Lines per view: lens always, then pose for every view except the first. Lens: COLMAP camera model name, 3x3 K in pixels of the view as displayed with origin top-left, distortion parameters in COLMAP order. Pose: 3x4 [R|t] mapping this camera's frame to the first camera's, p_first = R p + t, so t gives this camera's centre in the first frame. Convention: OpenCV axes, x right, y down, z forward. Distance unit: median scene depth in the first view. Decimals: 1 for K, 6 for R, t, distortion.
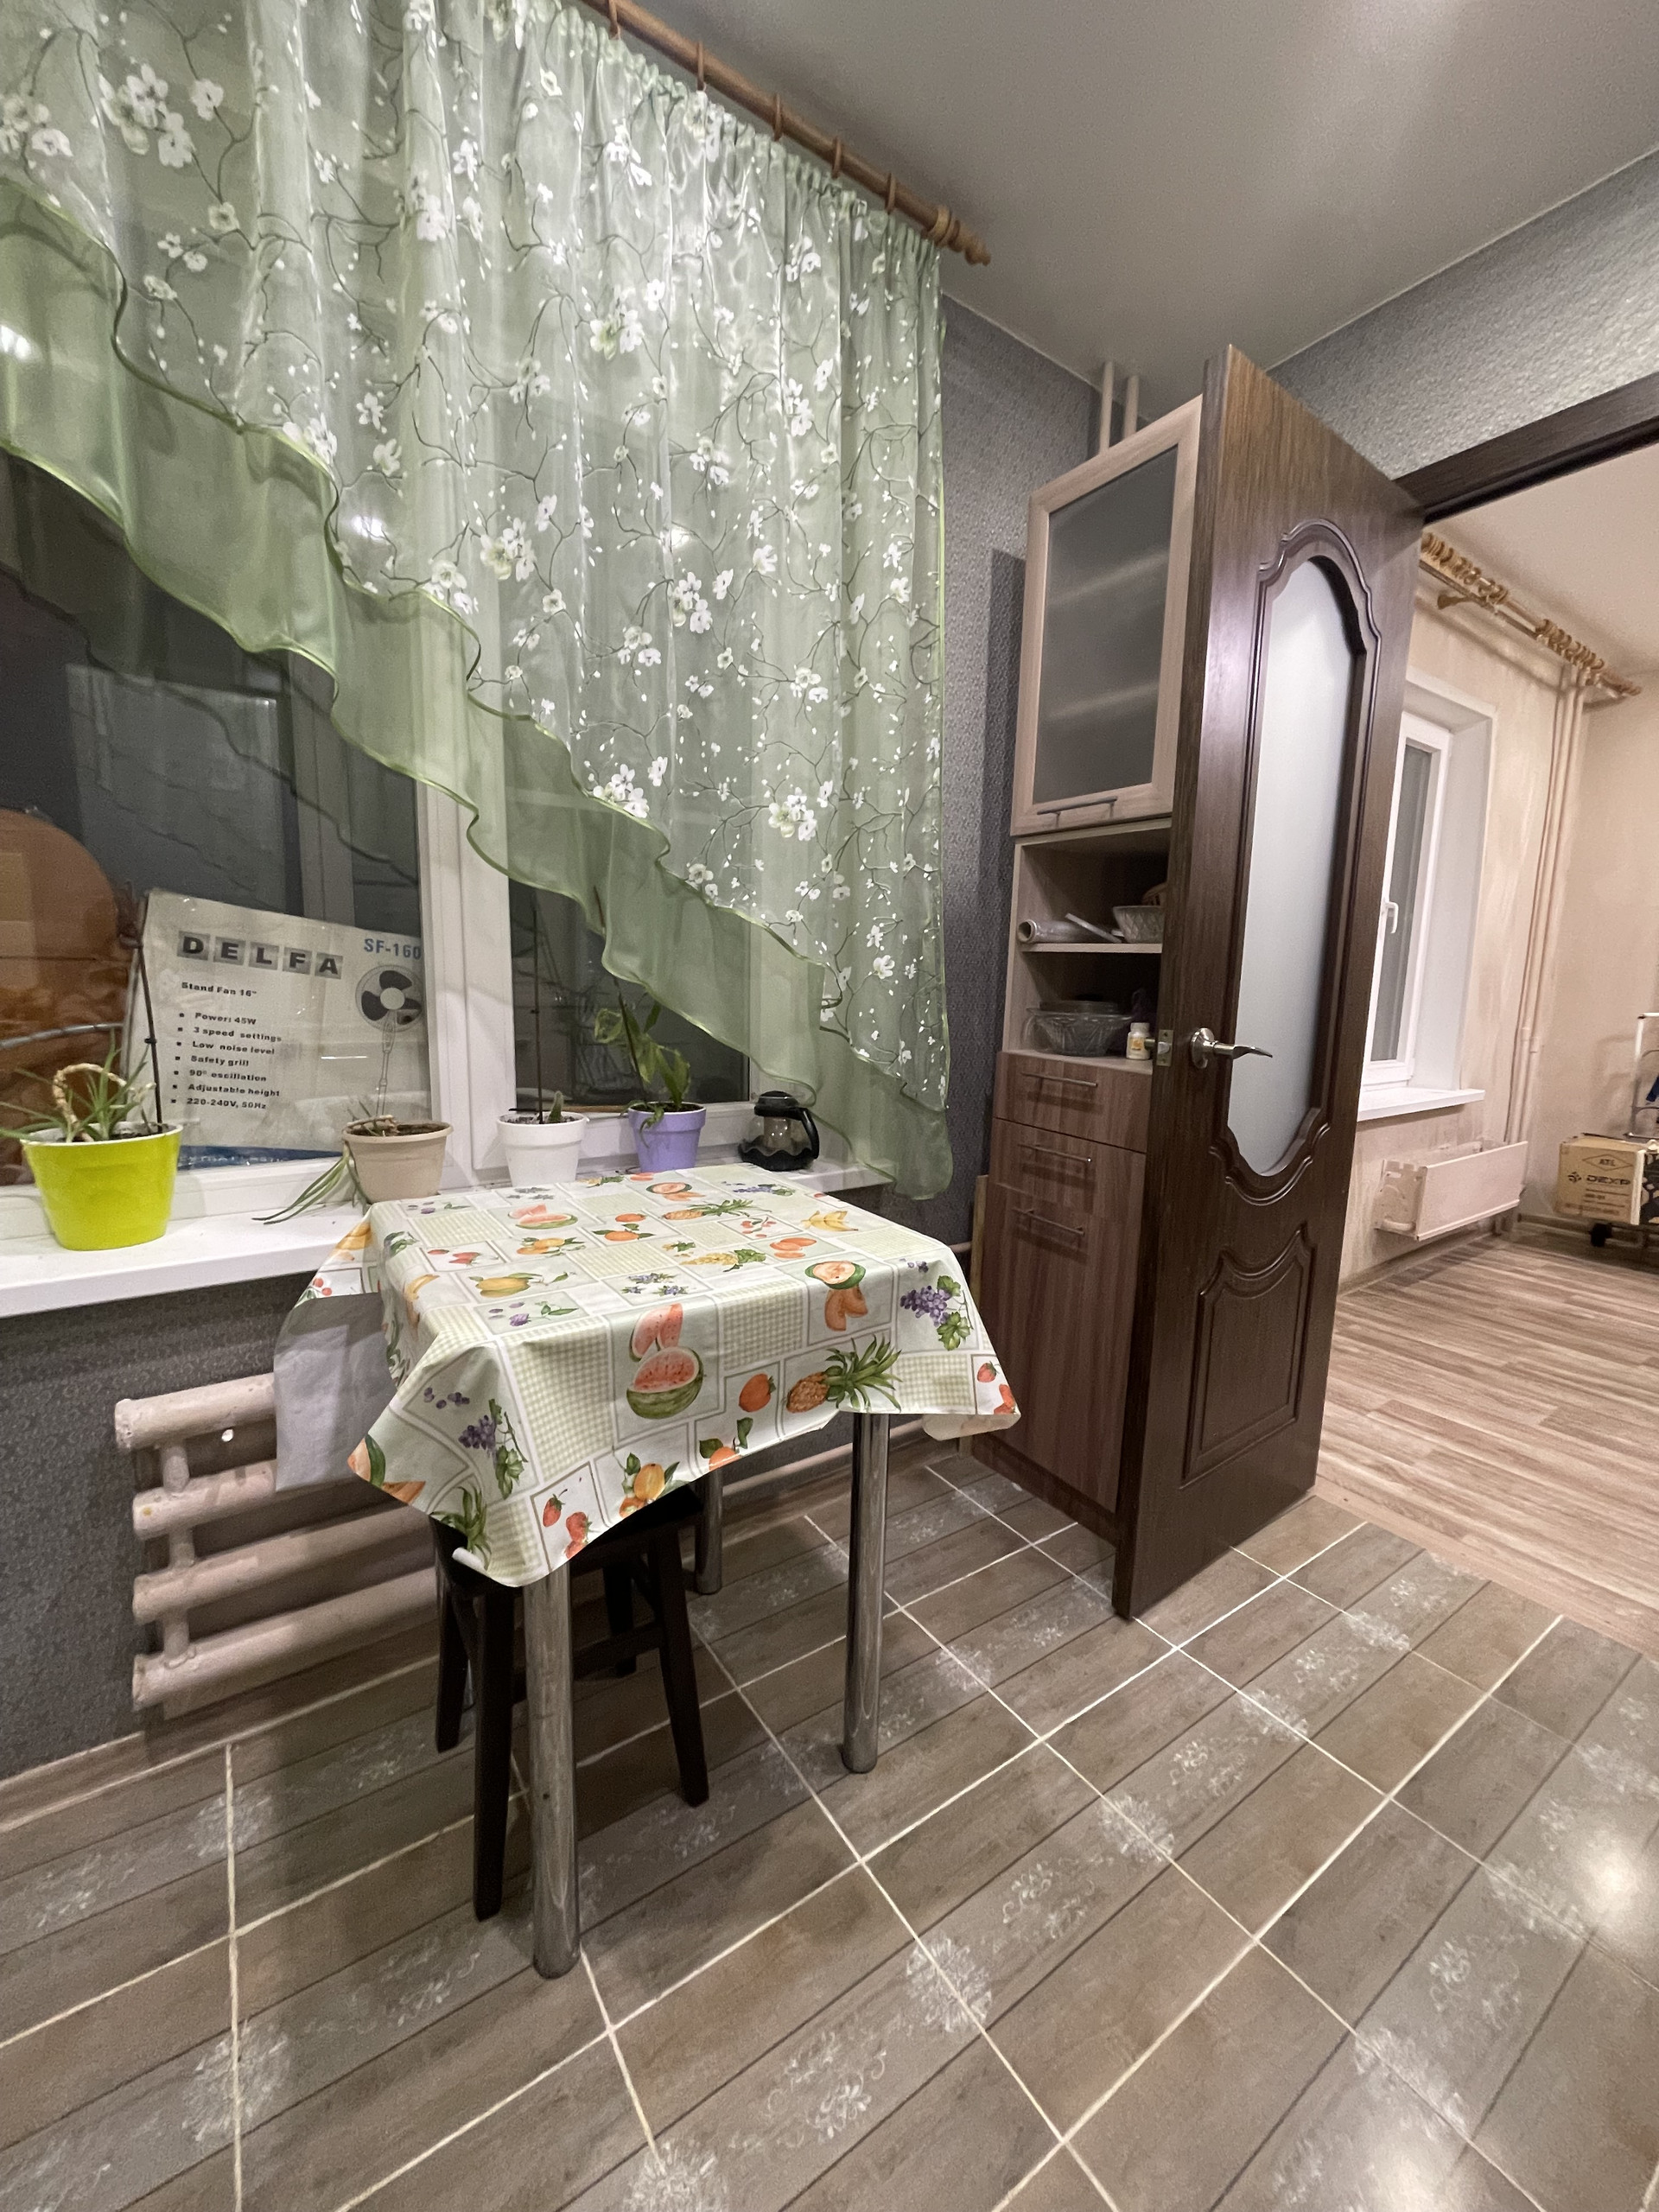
lens RADIAL K [[885.3, 0, 826.7], [0, 885.3, 1099.5], [0, 0, 1]] dist [0.003899, 0.000148]
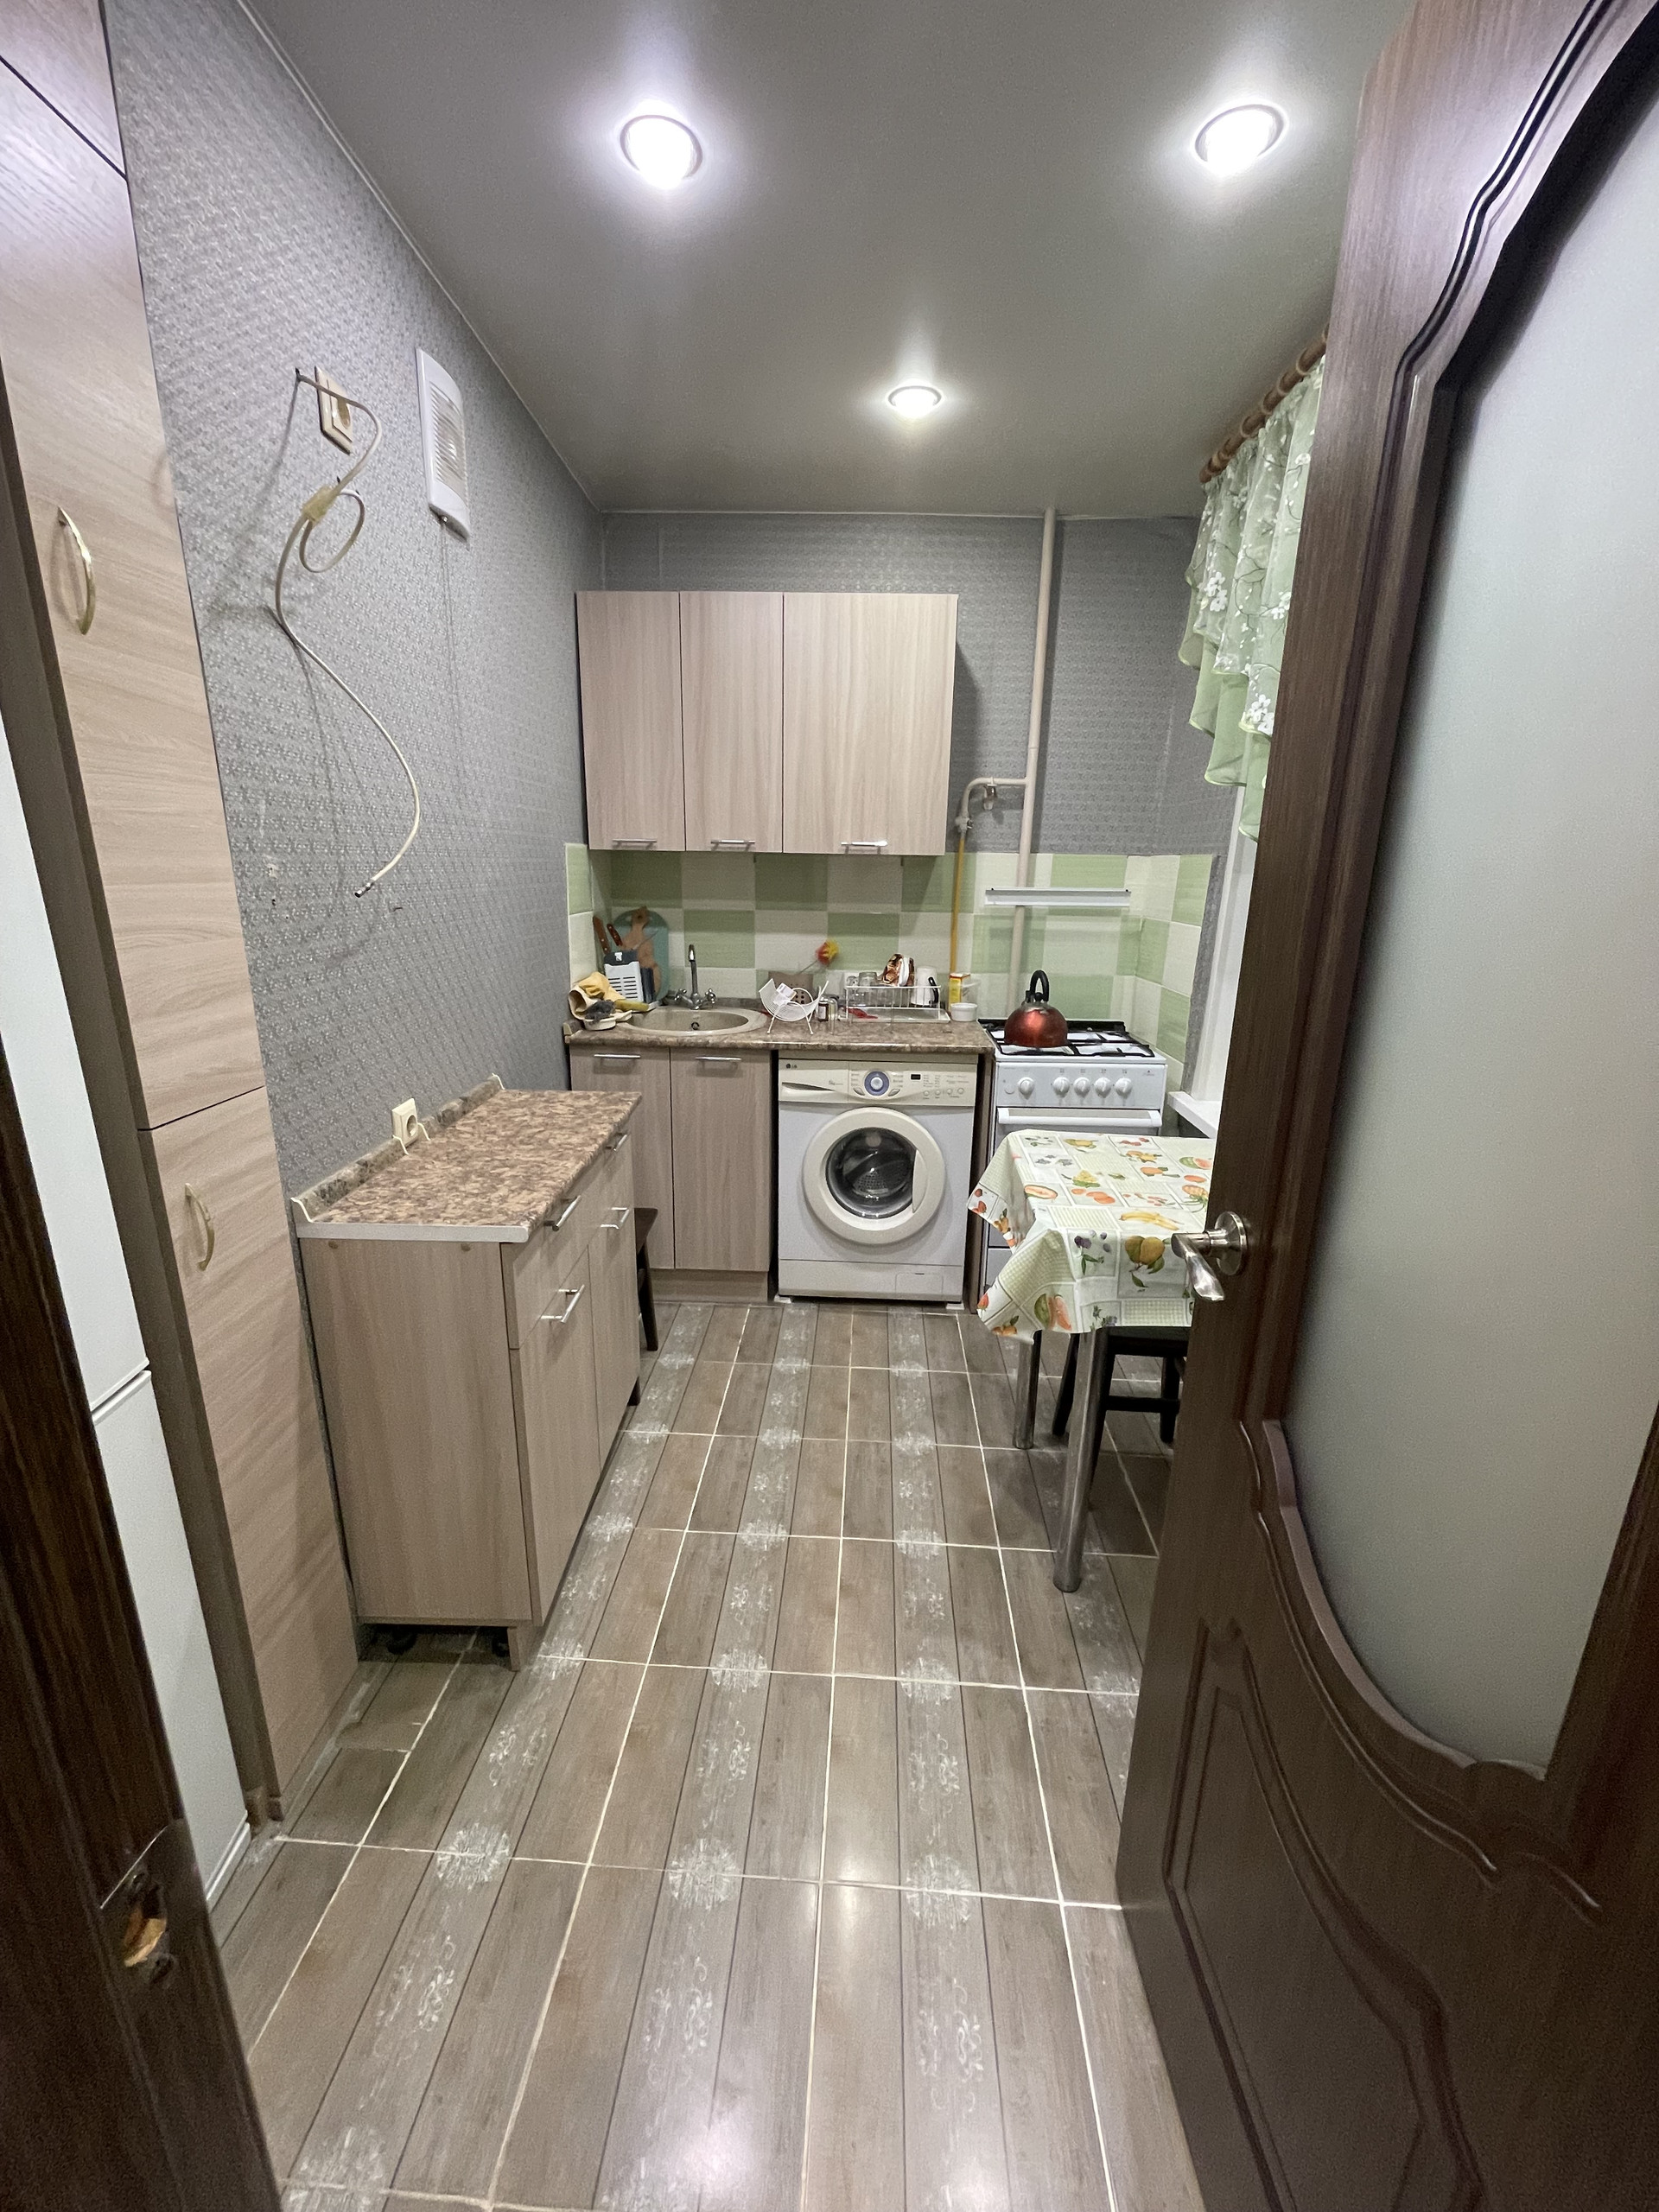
lens RADIAL K [[885.3, 0, 824.4], [0, 885.3, 1109.8], [0, 0, 1]] dist [0.003899, 0.000148]
pose [[-0.610810, 0.181982, -0.770581, 1.430669], [-0.142069, 0.932244, 0.332773, -0.422933], [0.778928, 0.312736, -0.543570, 1.465330]]
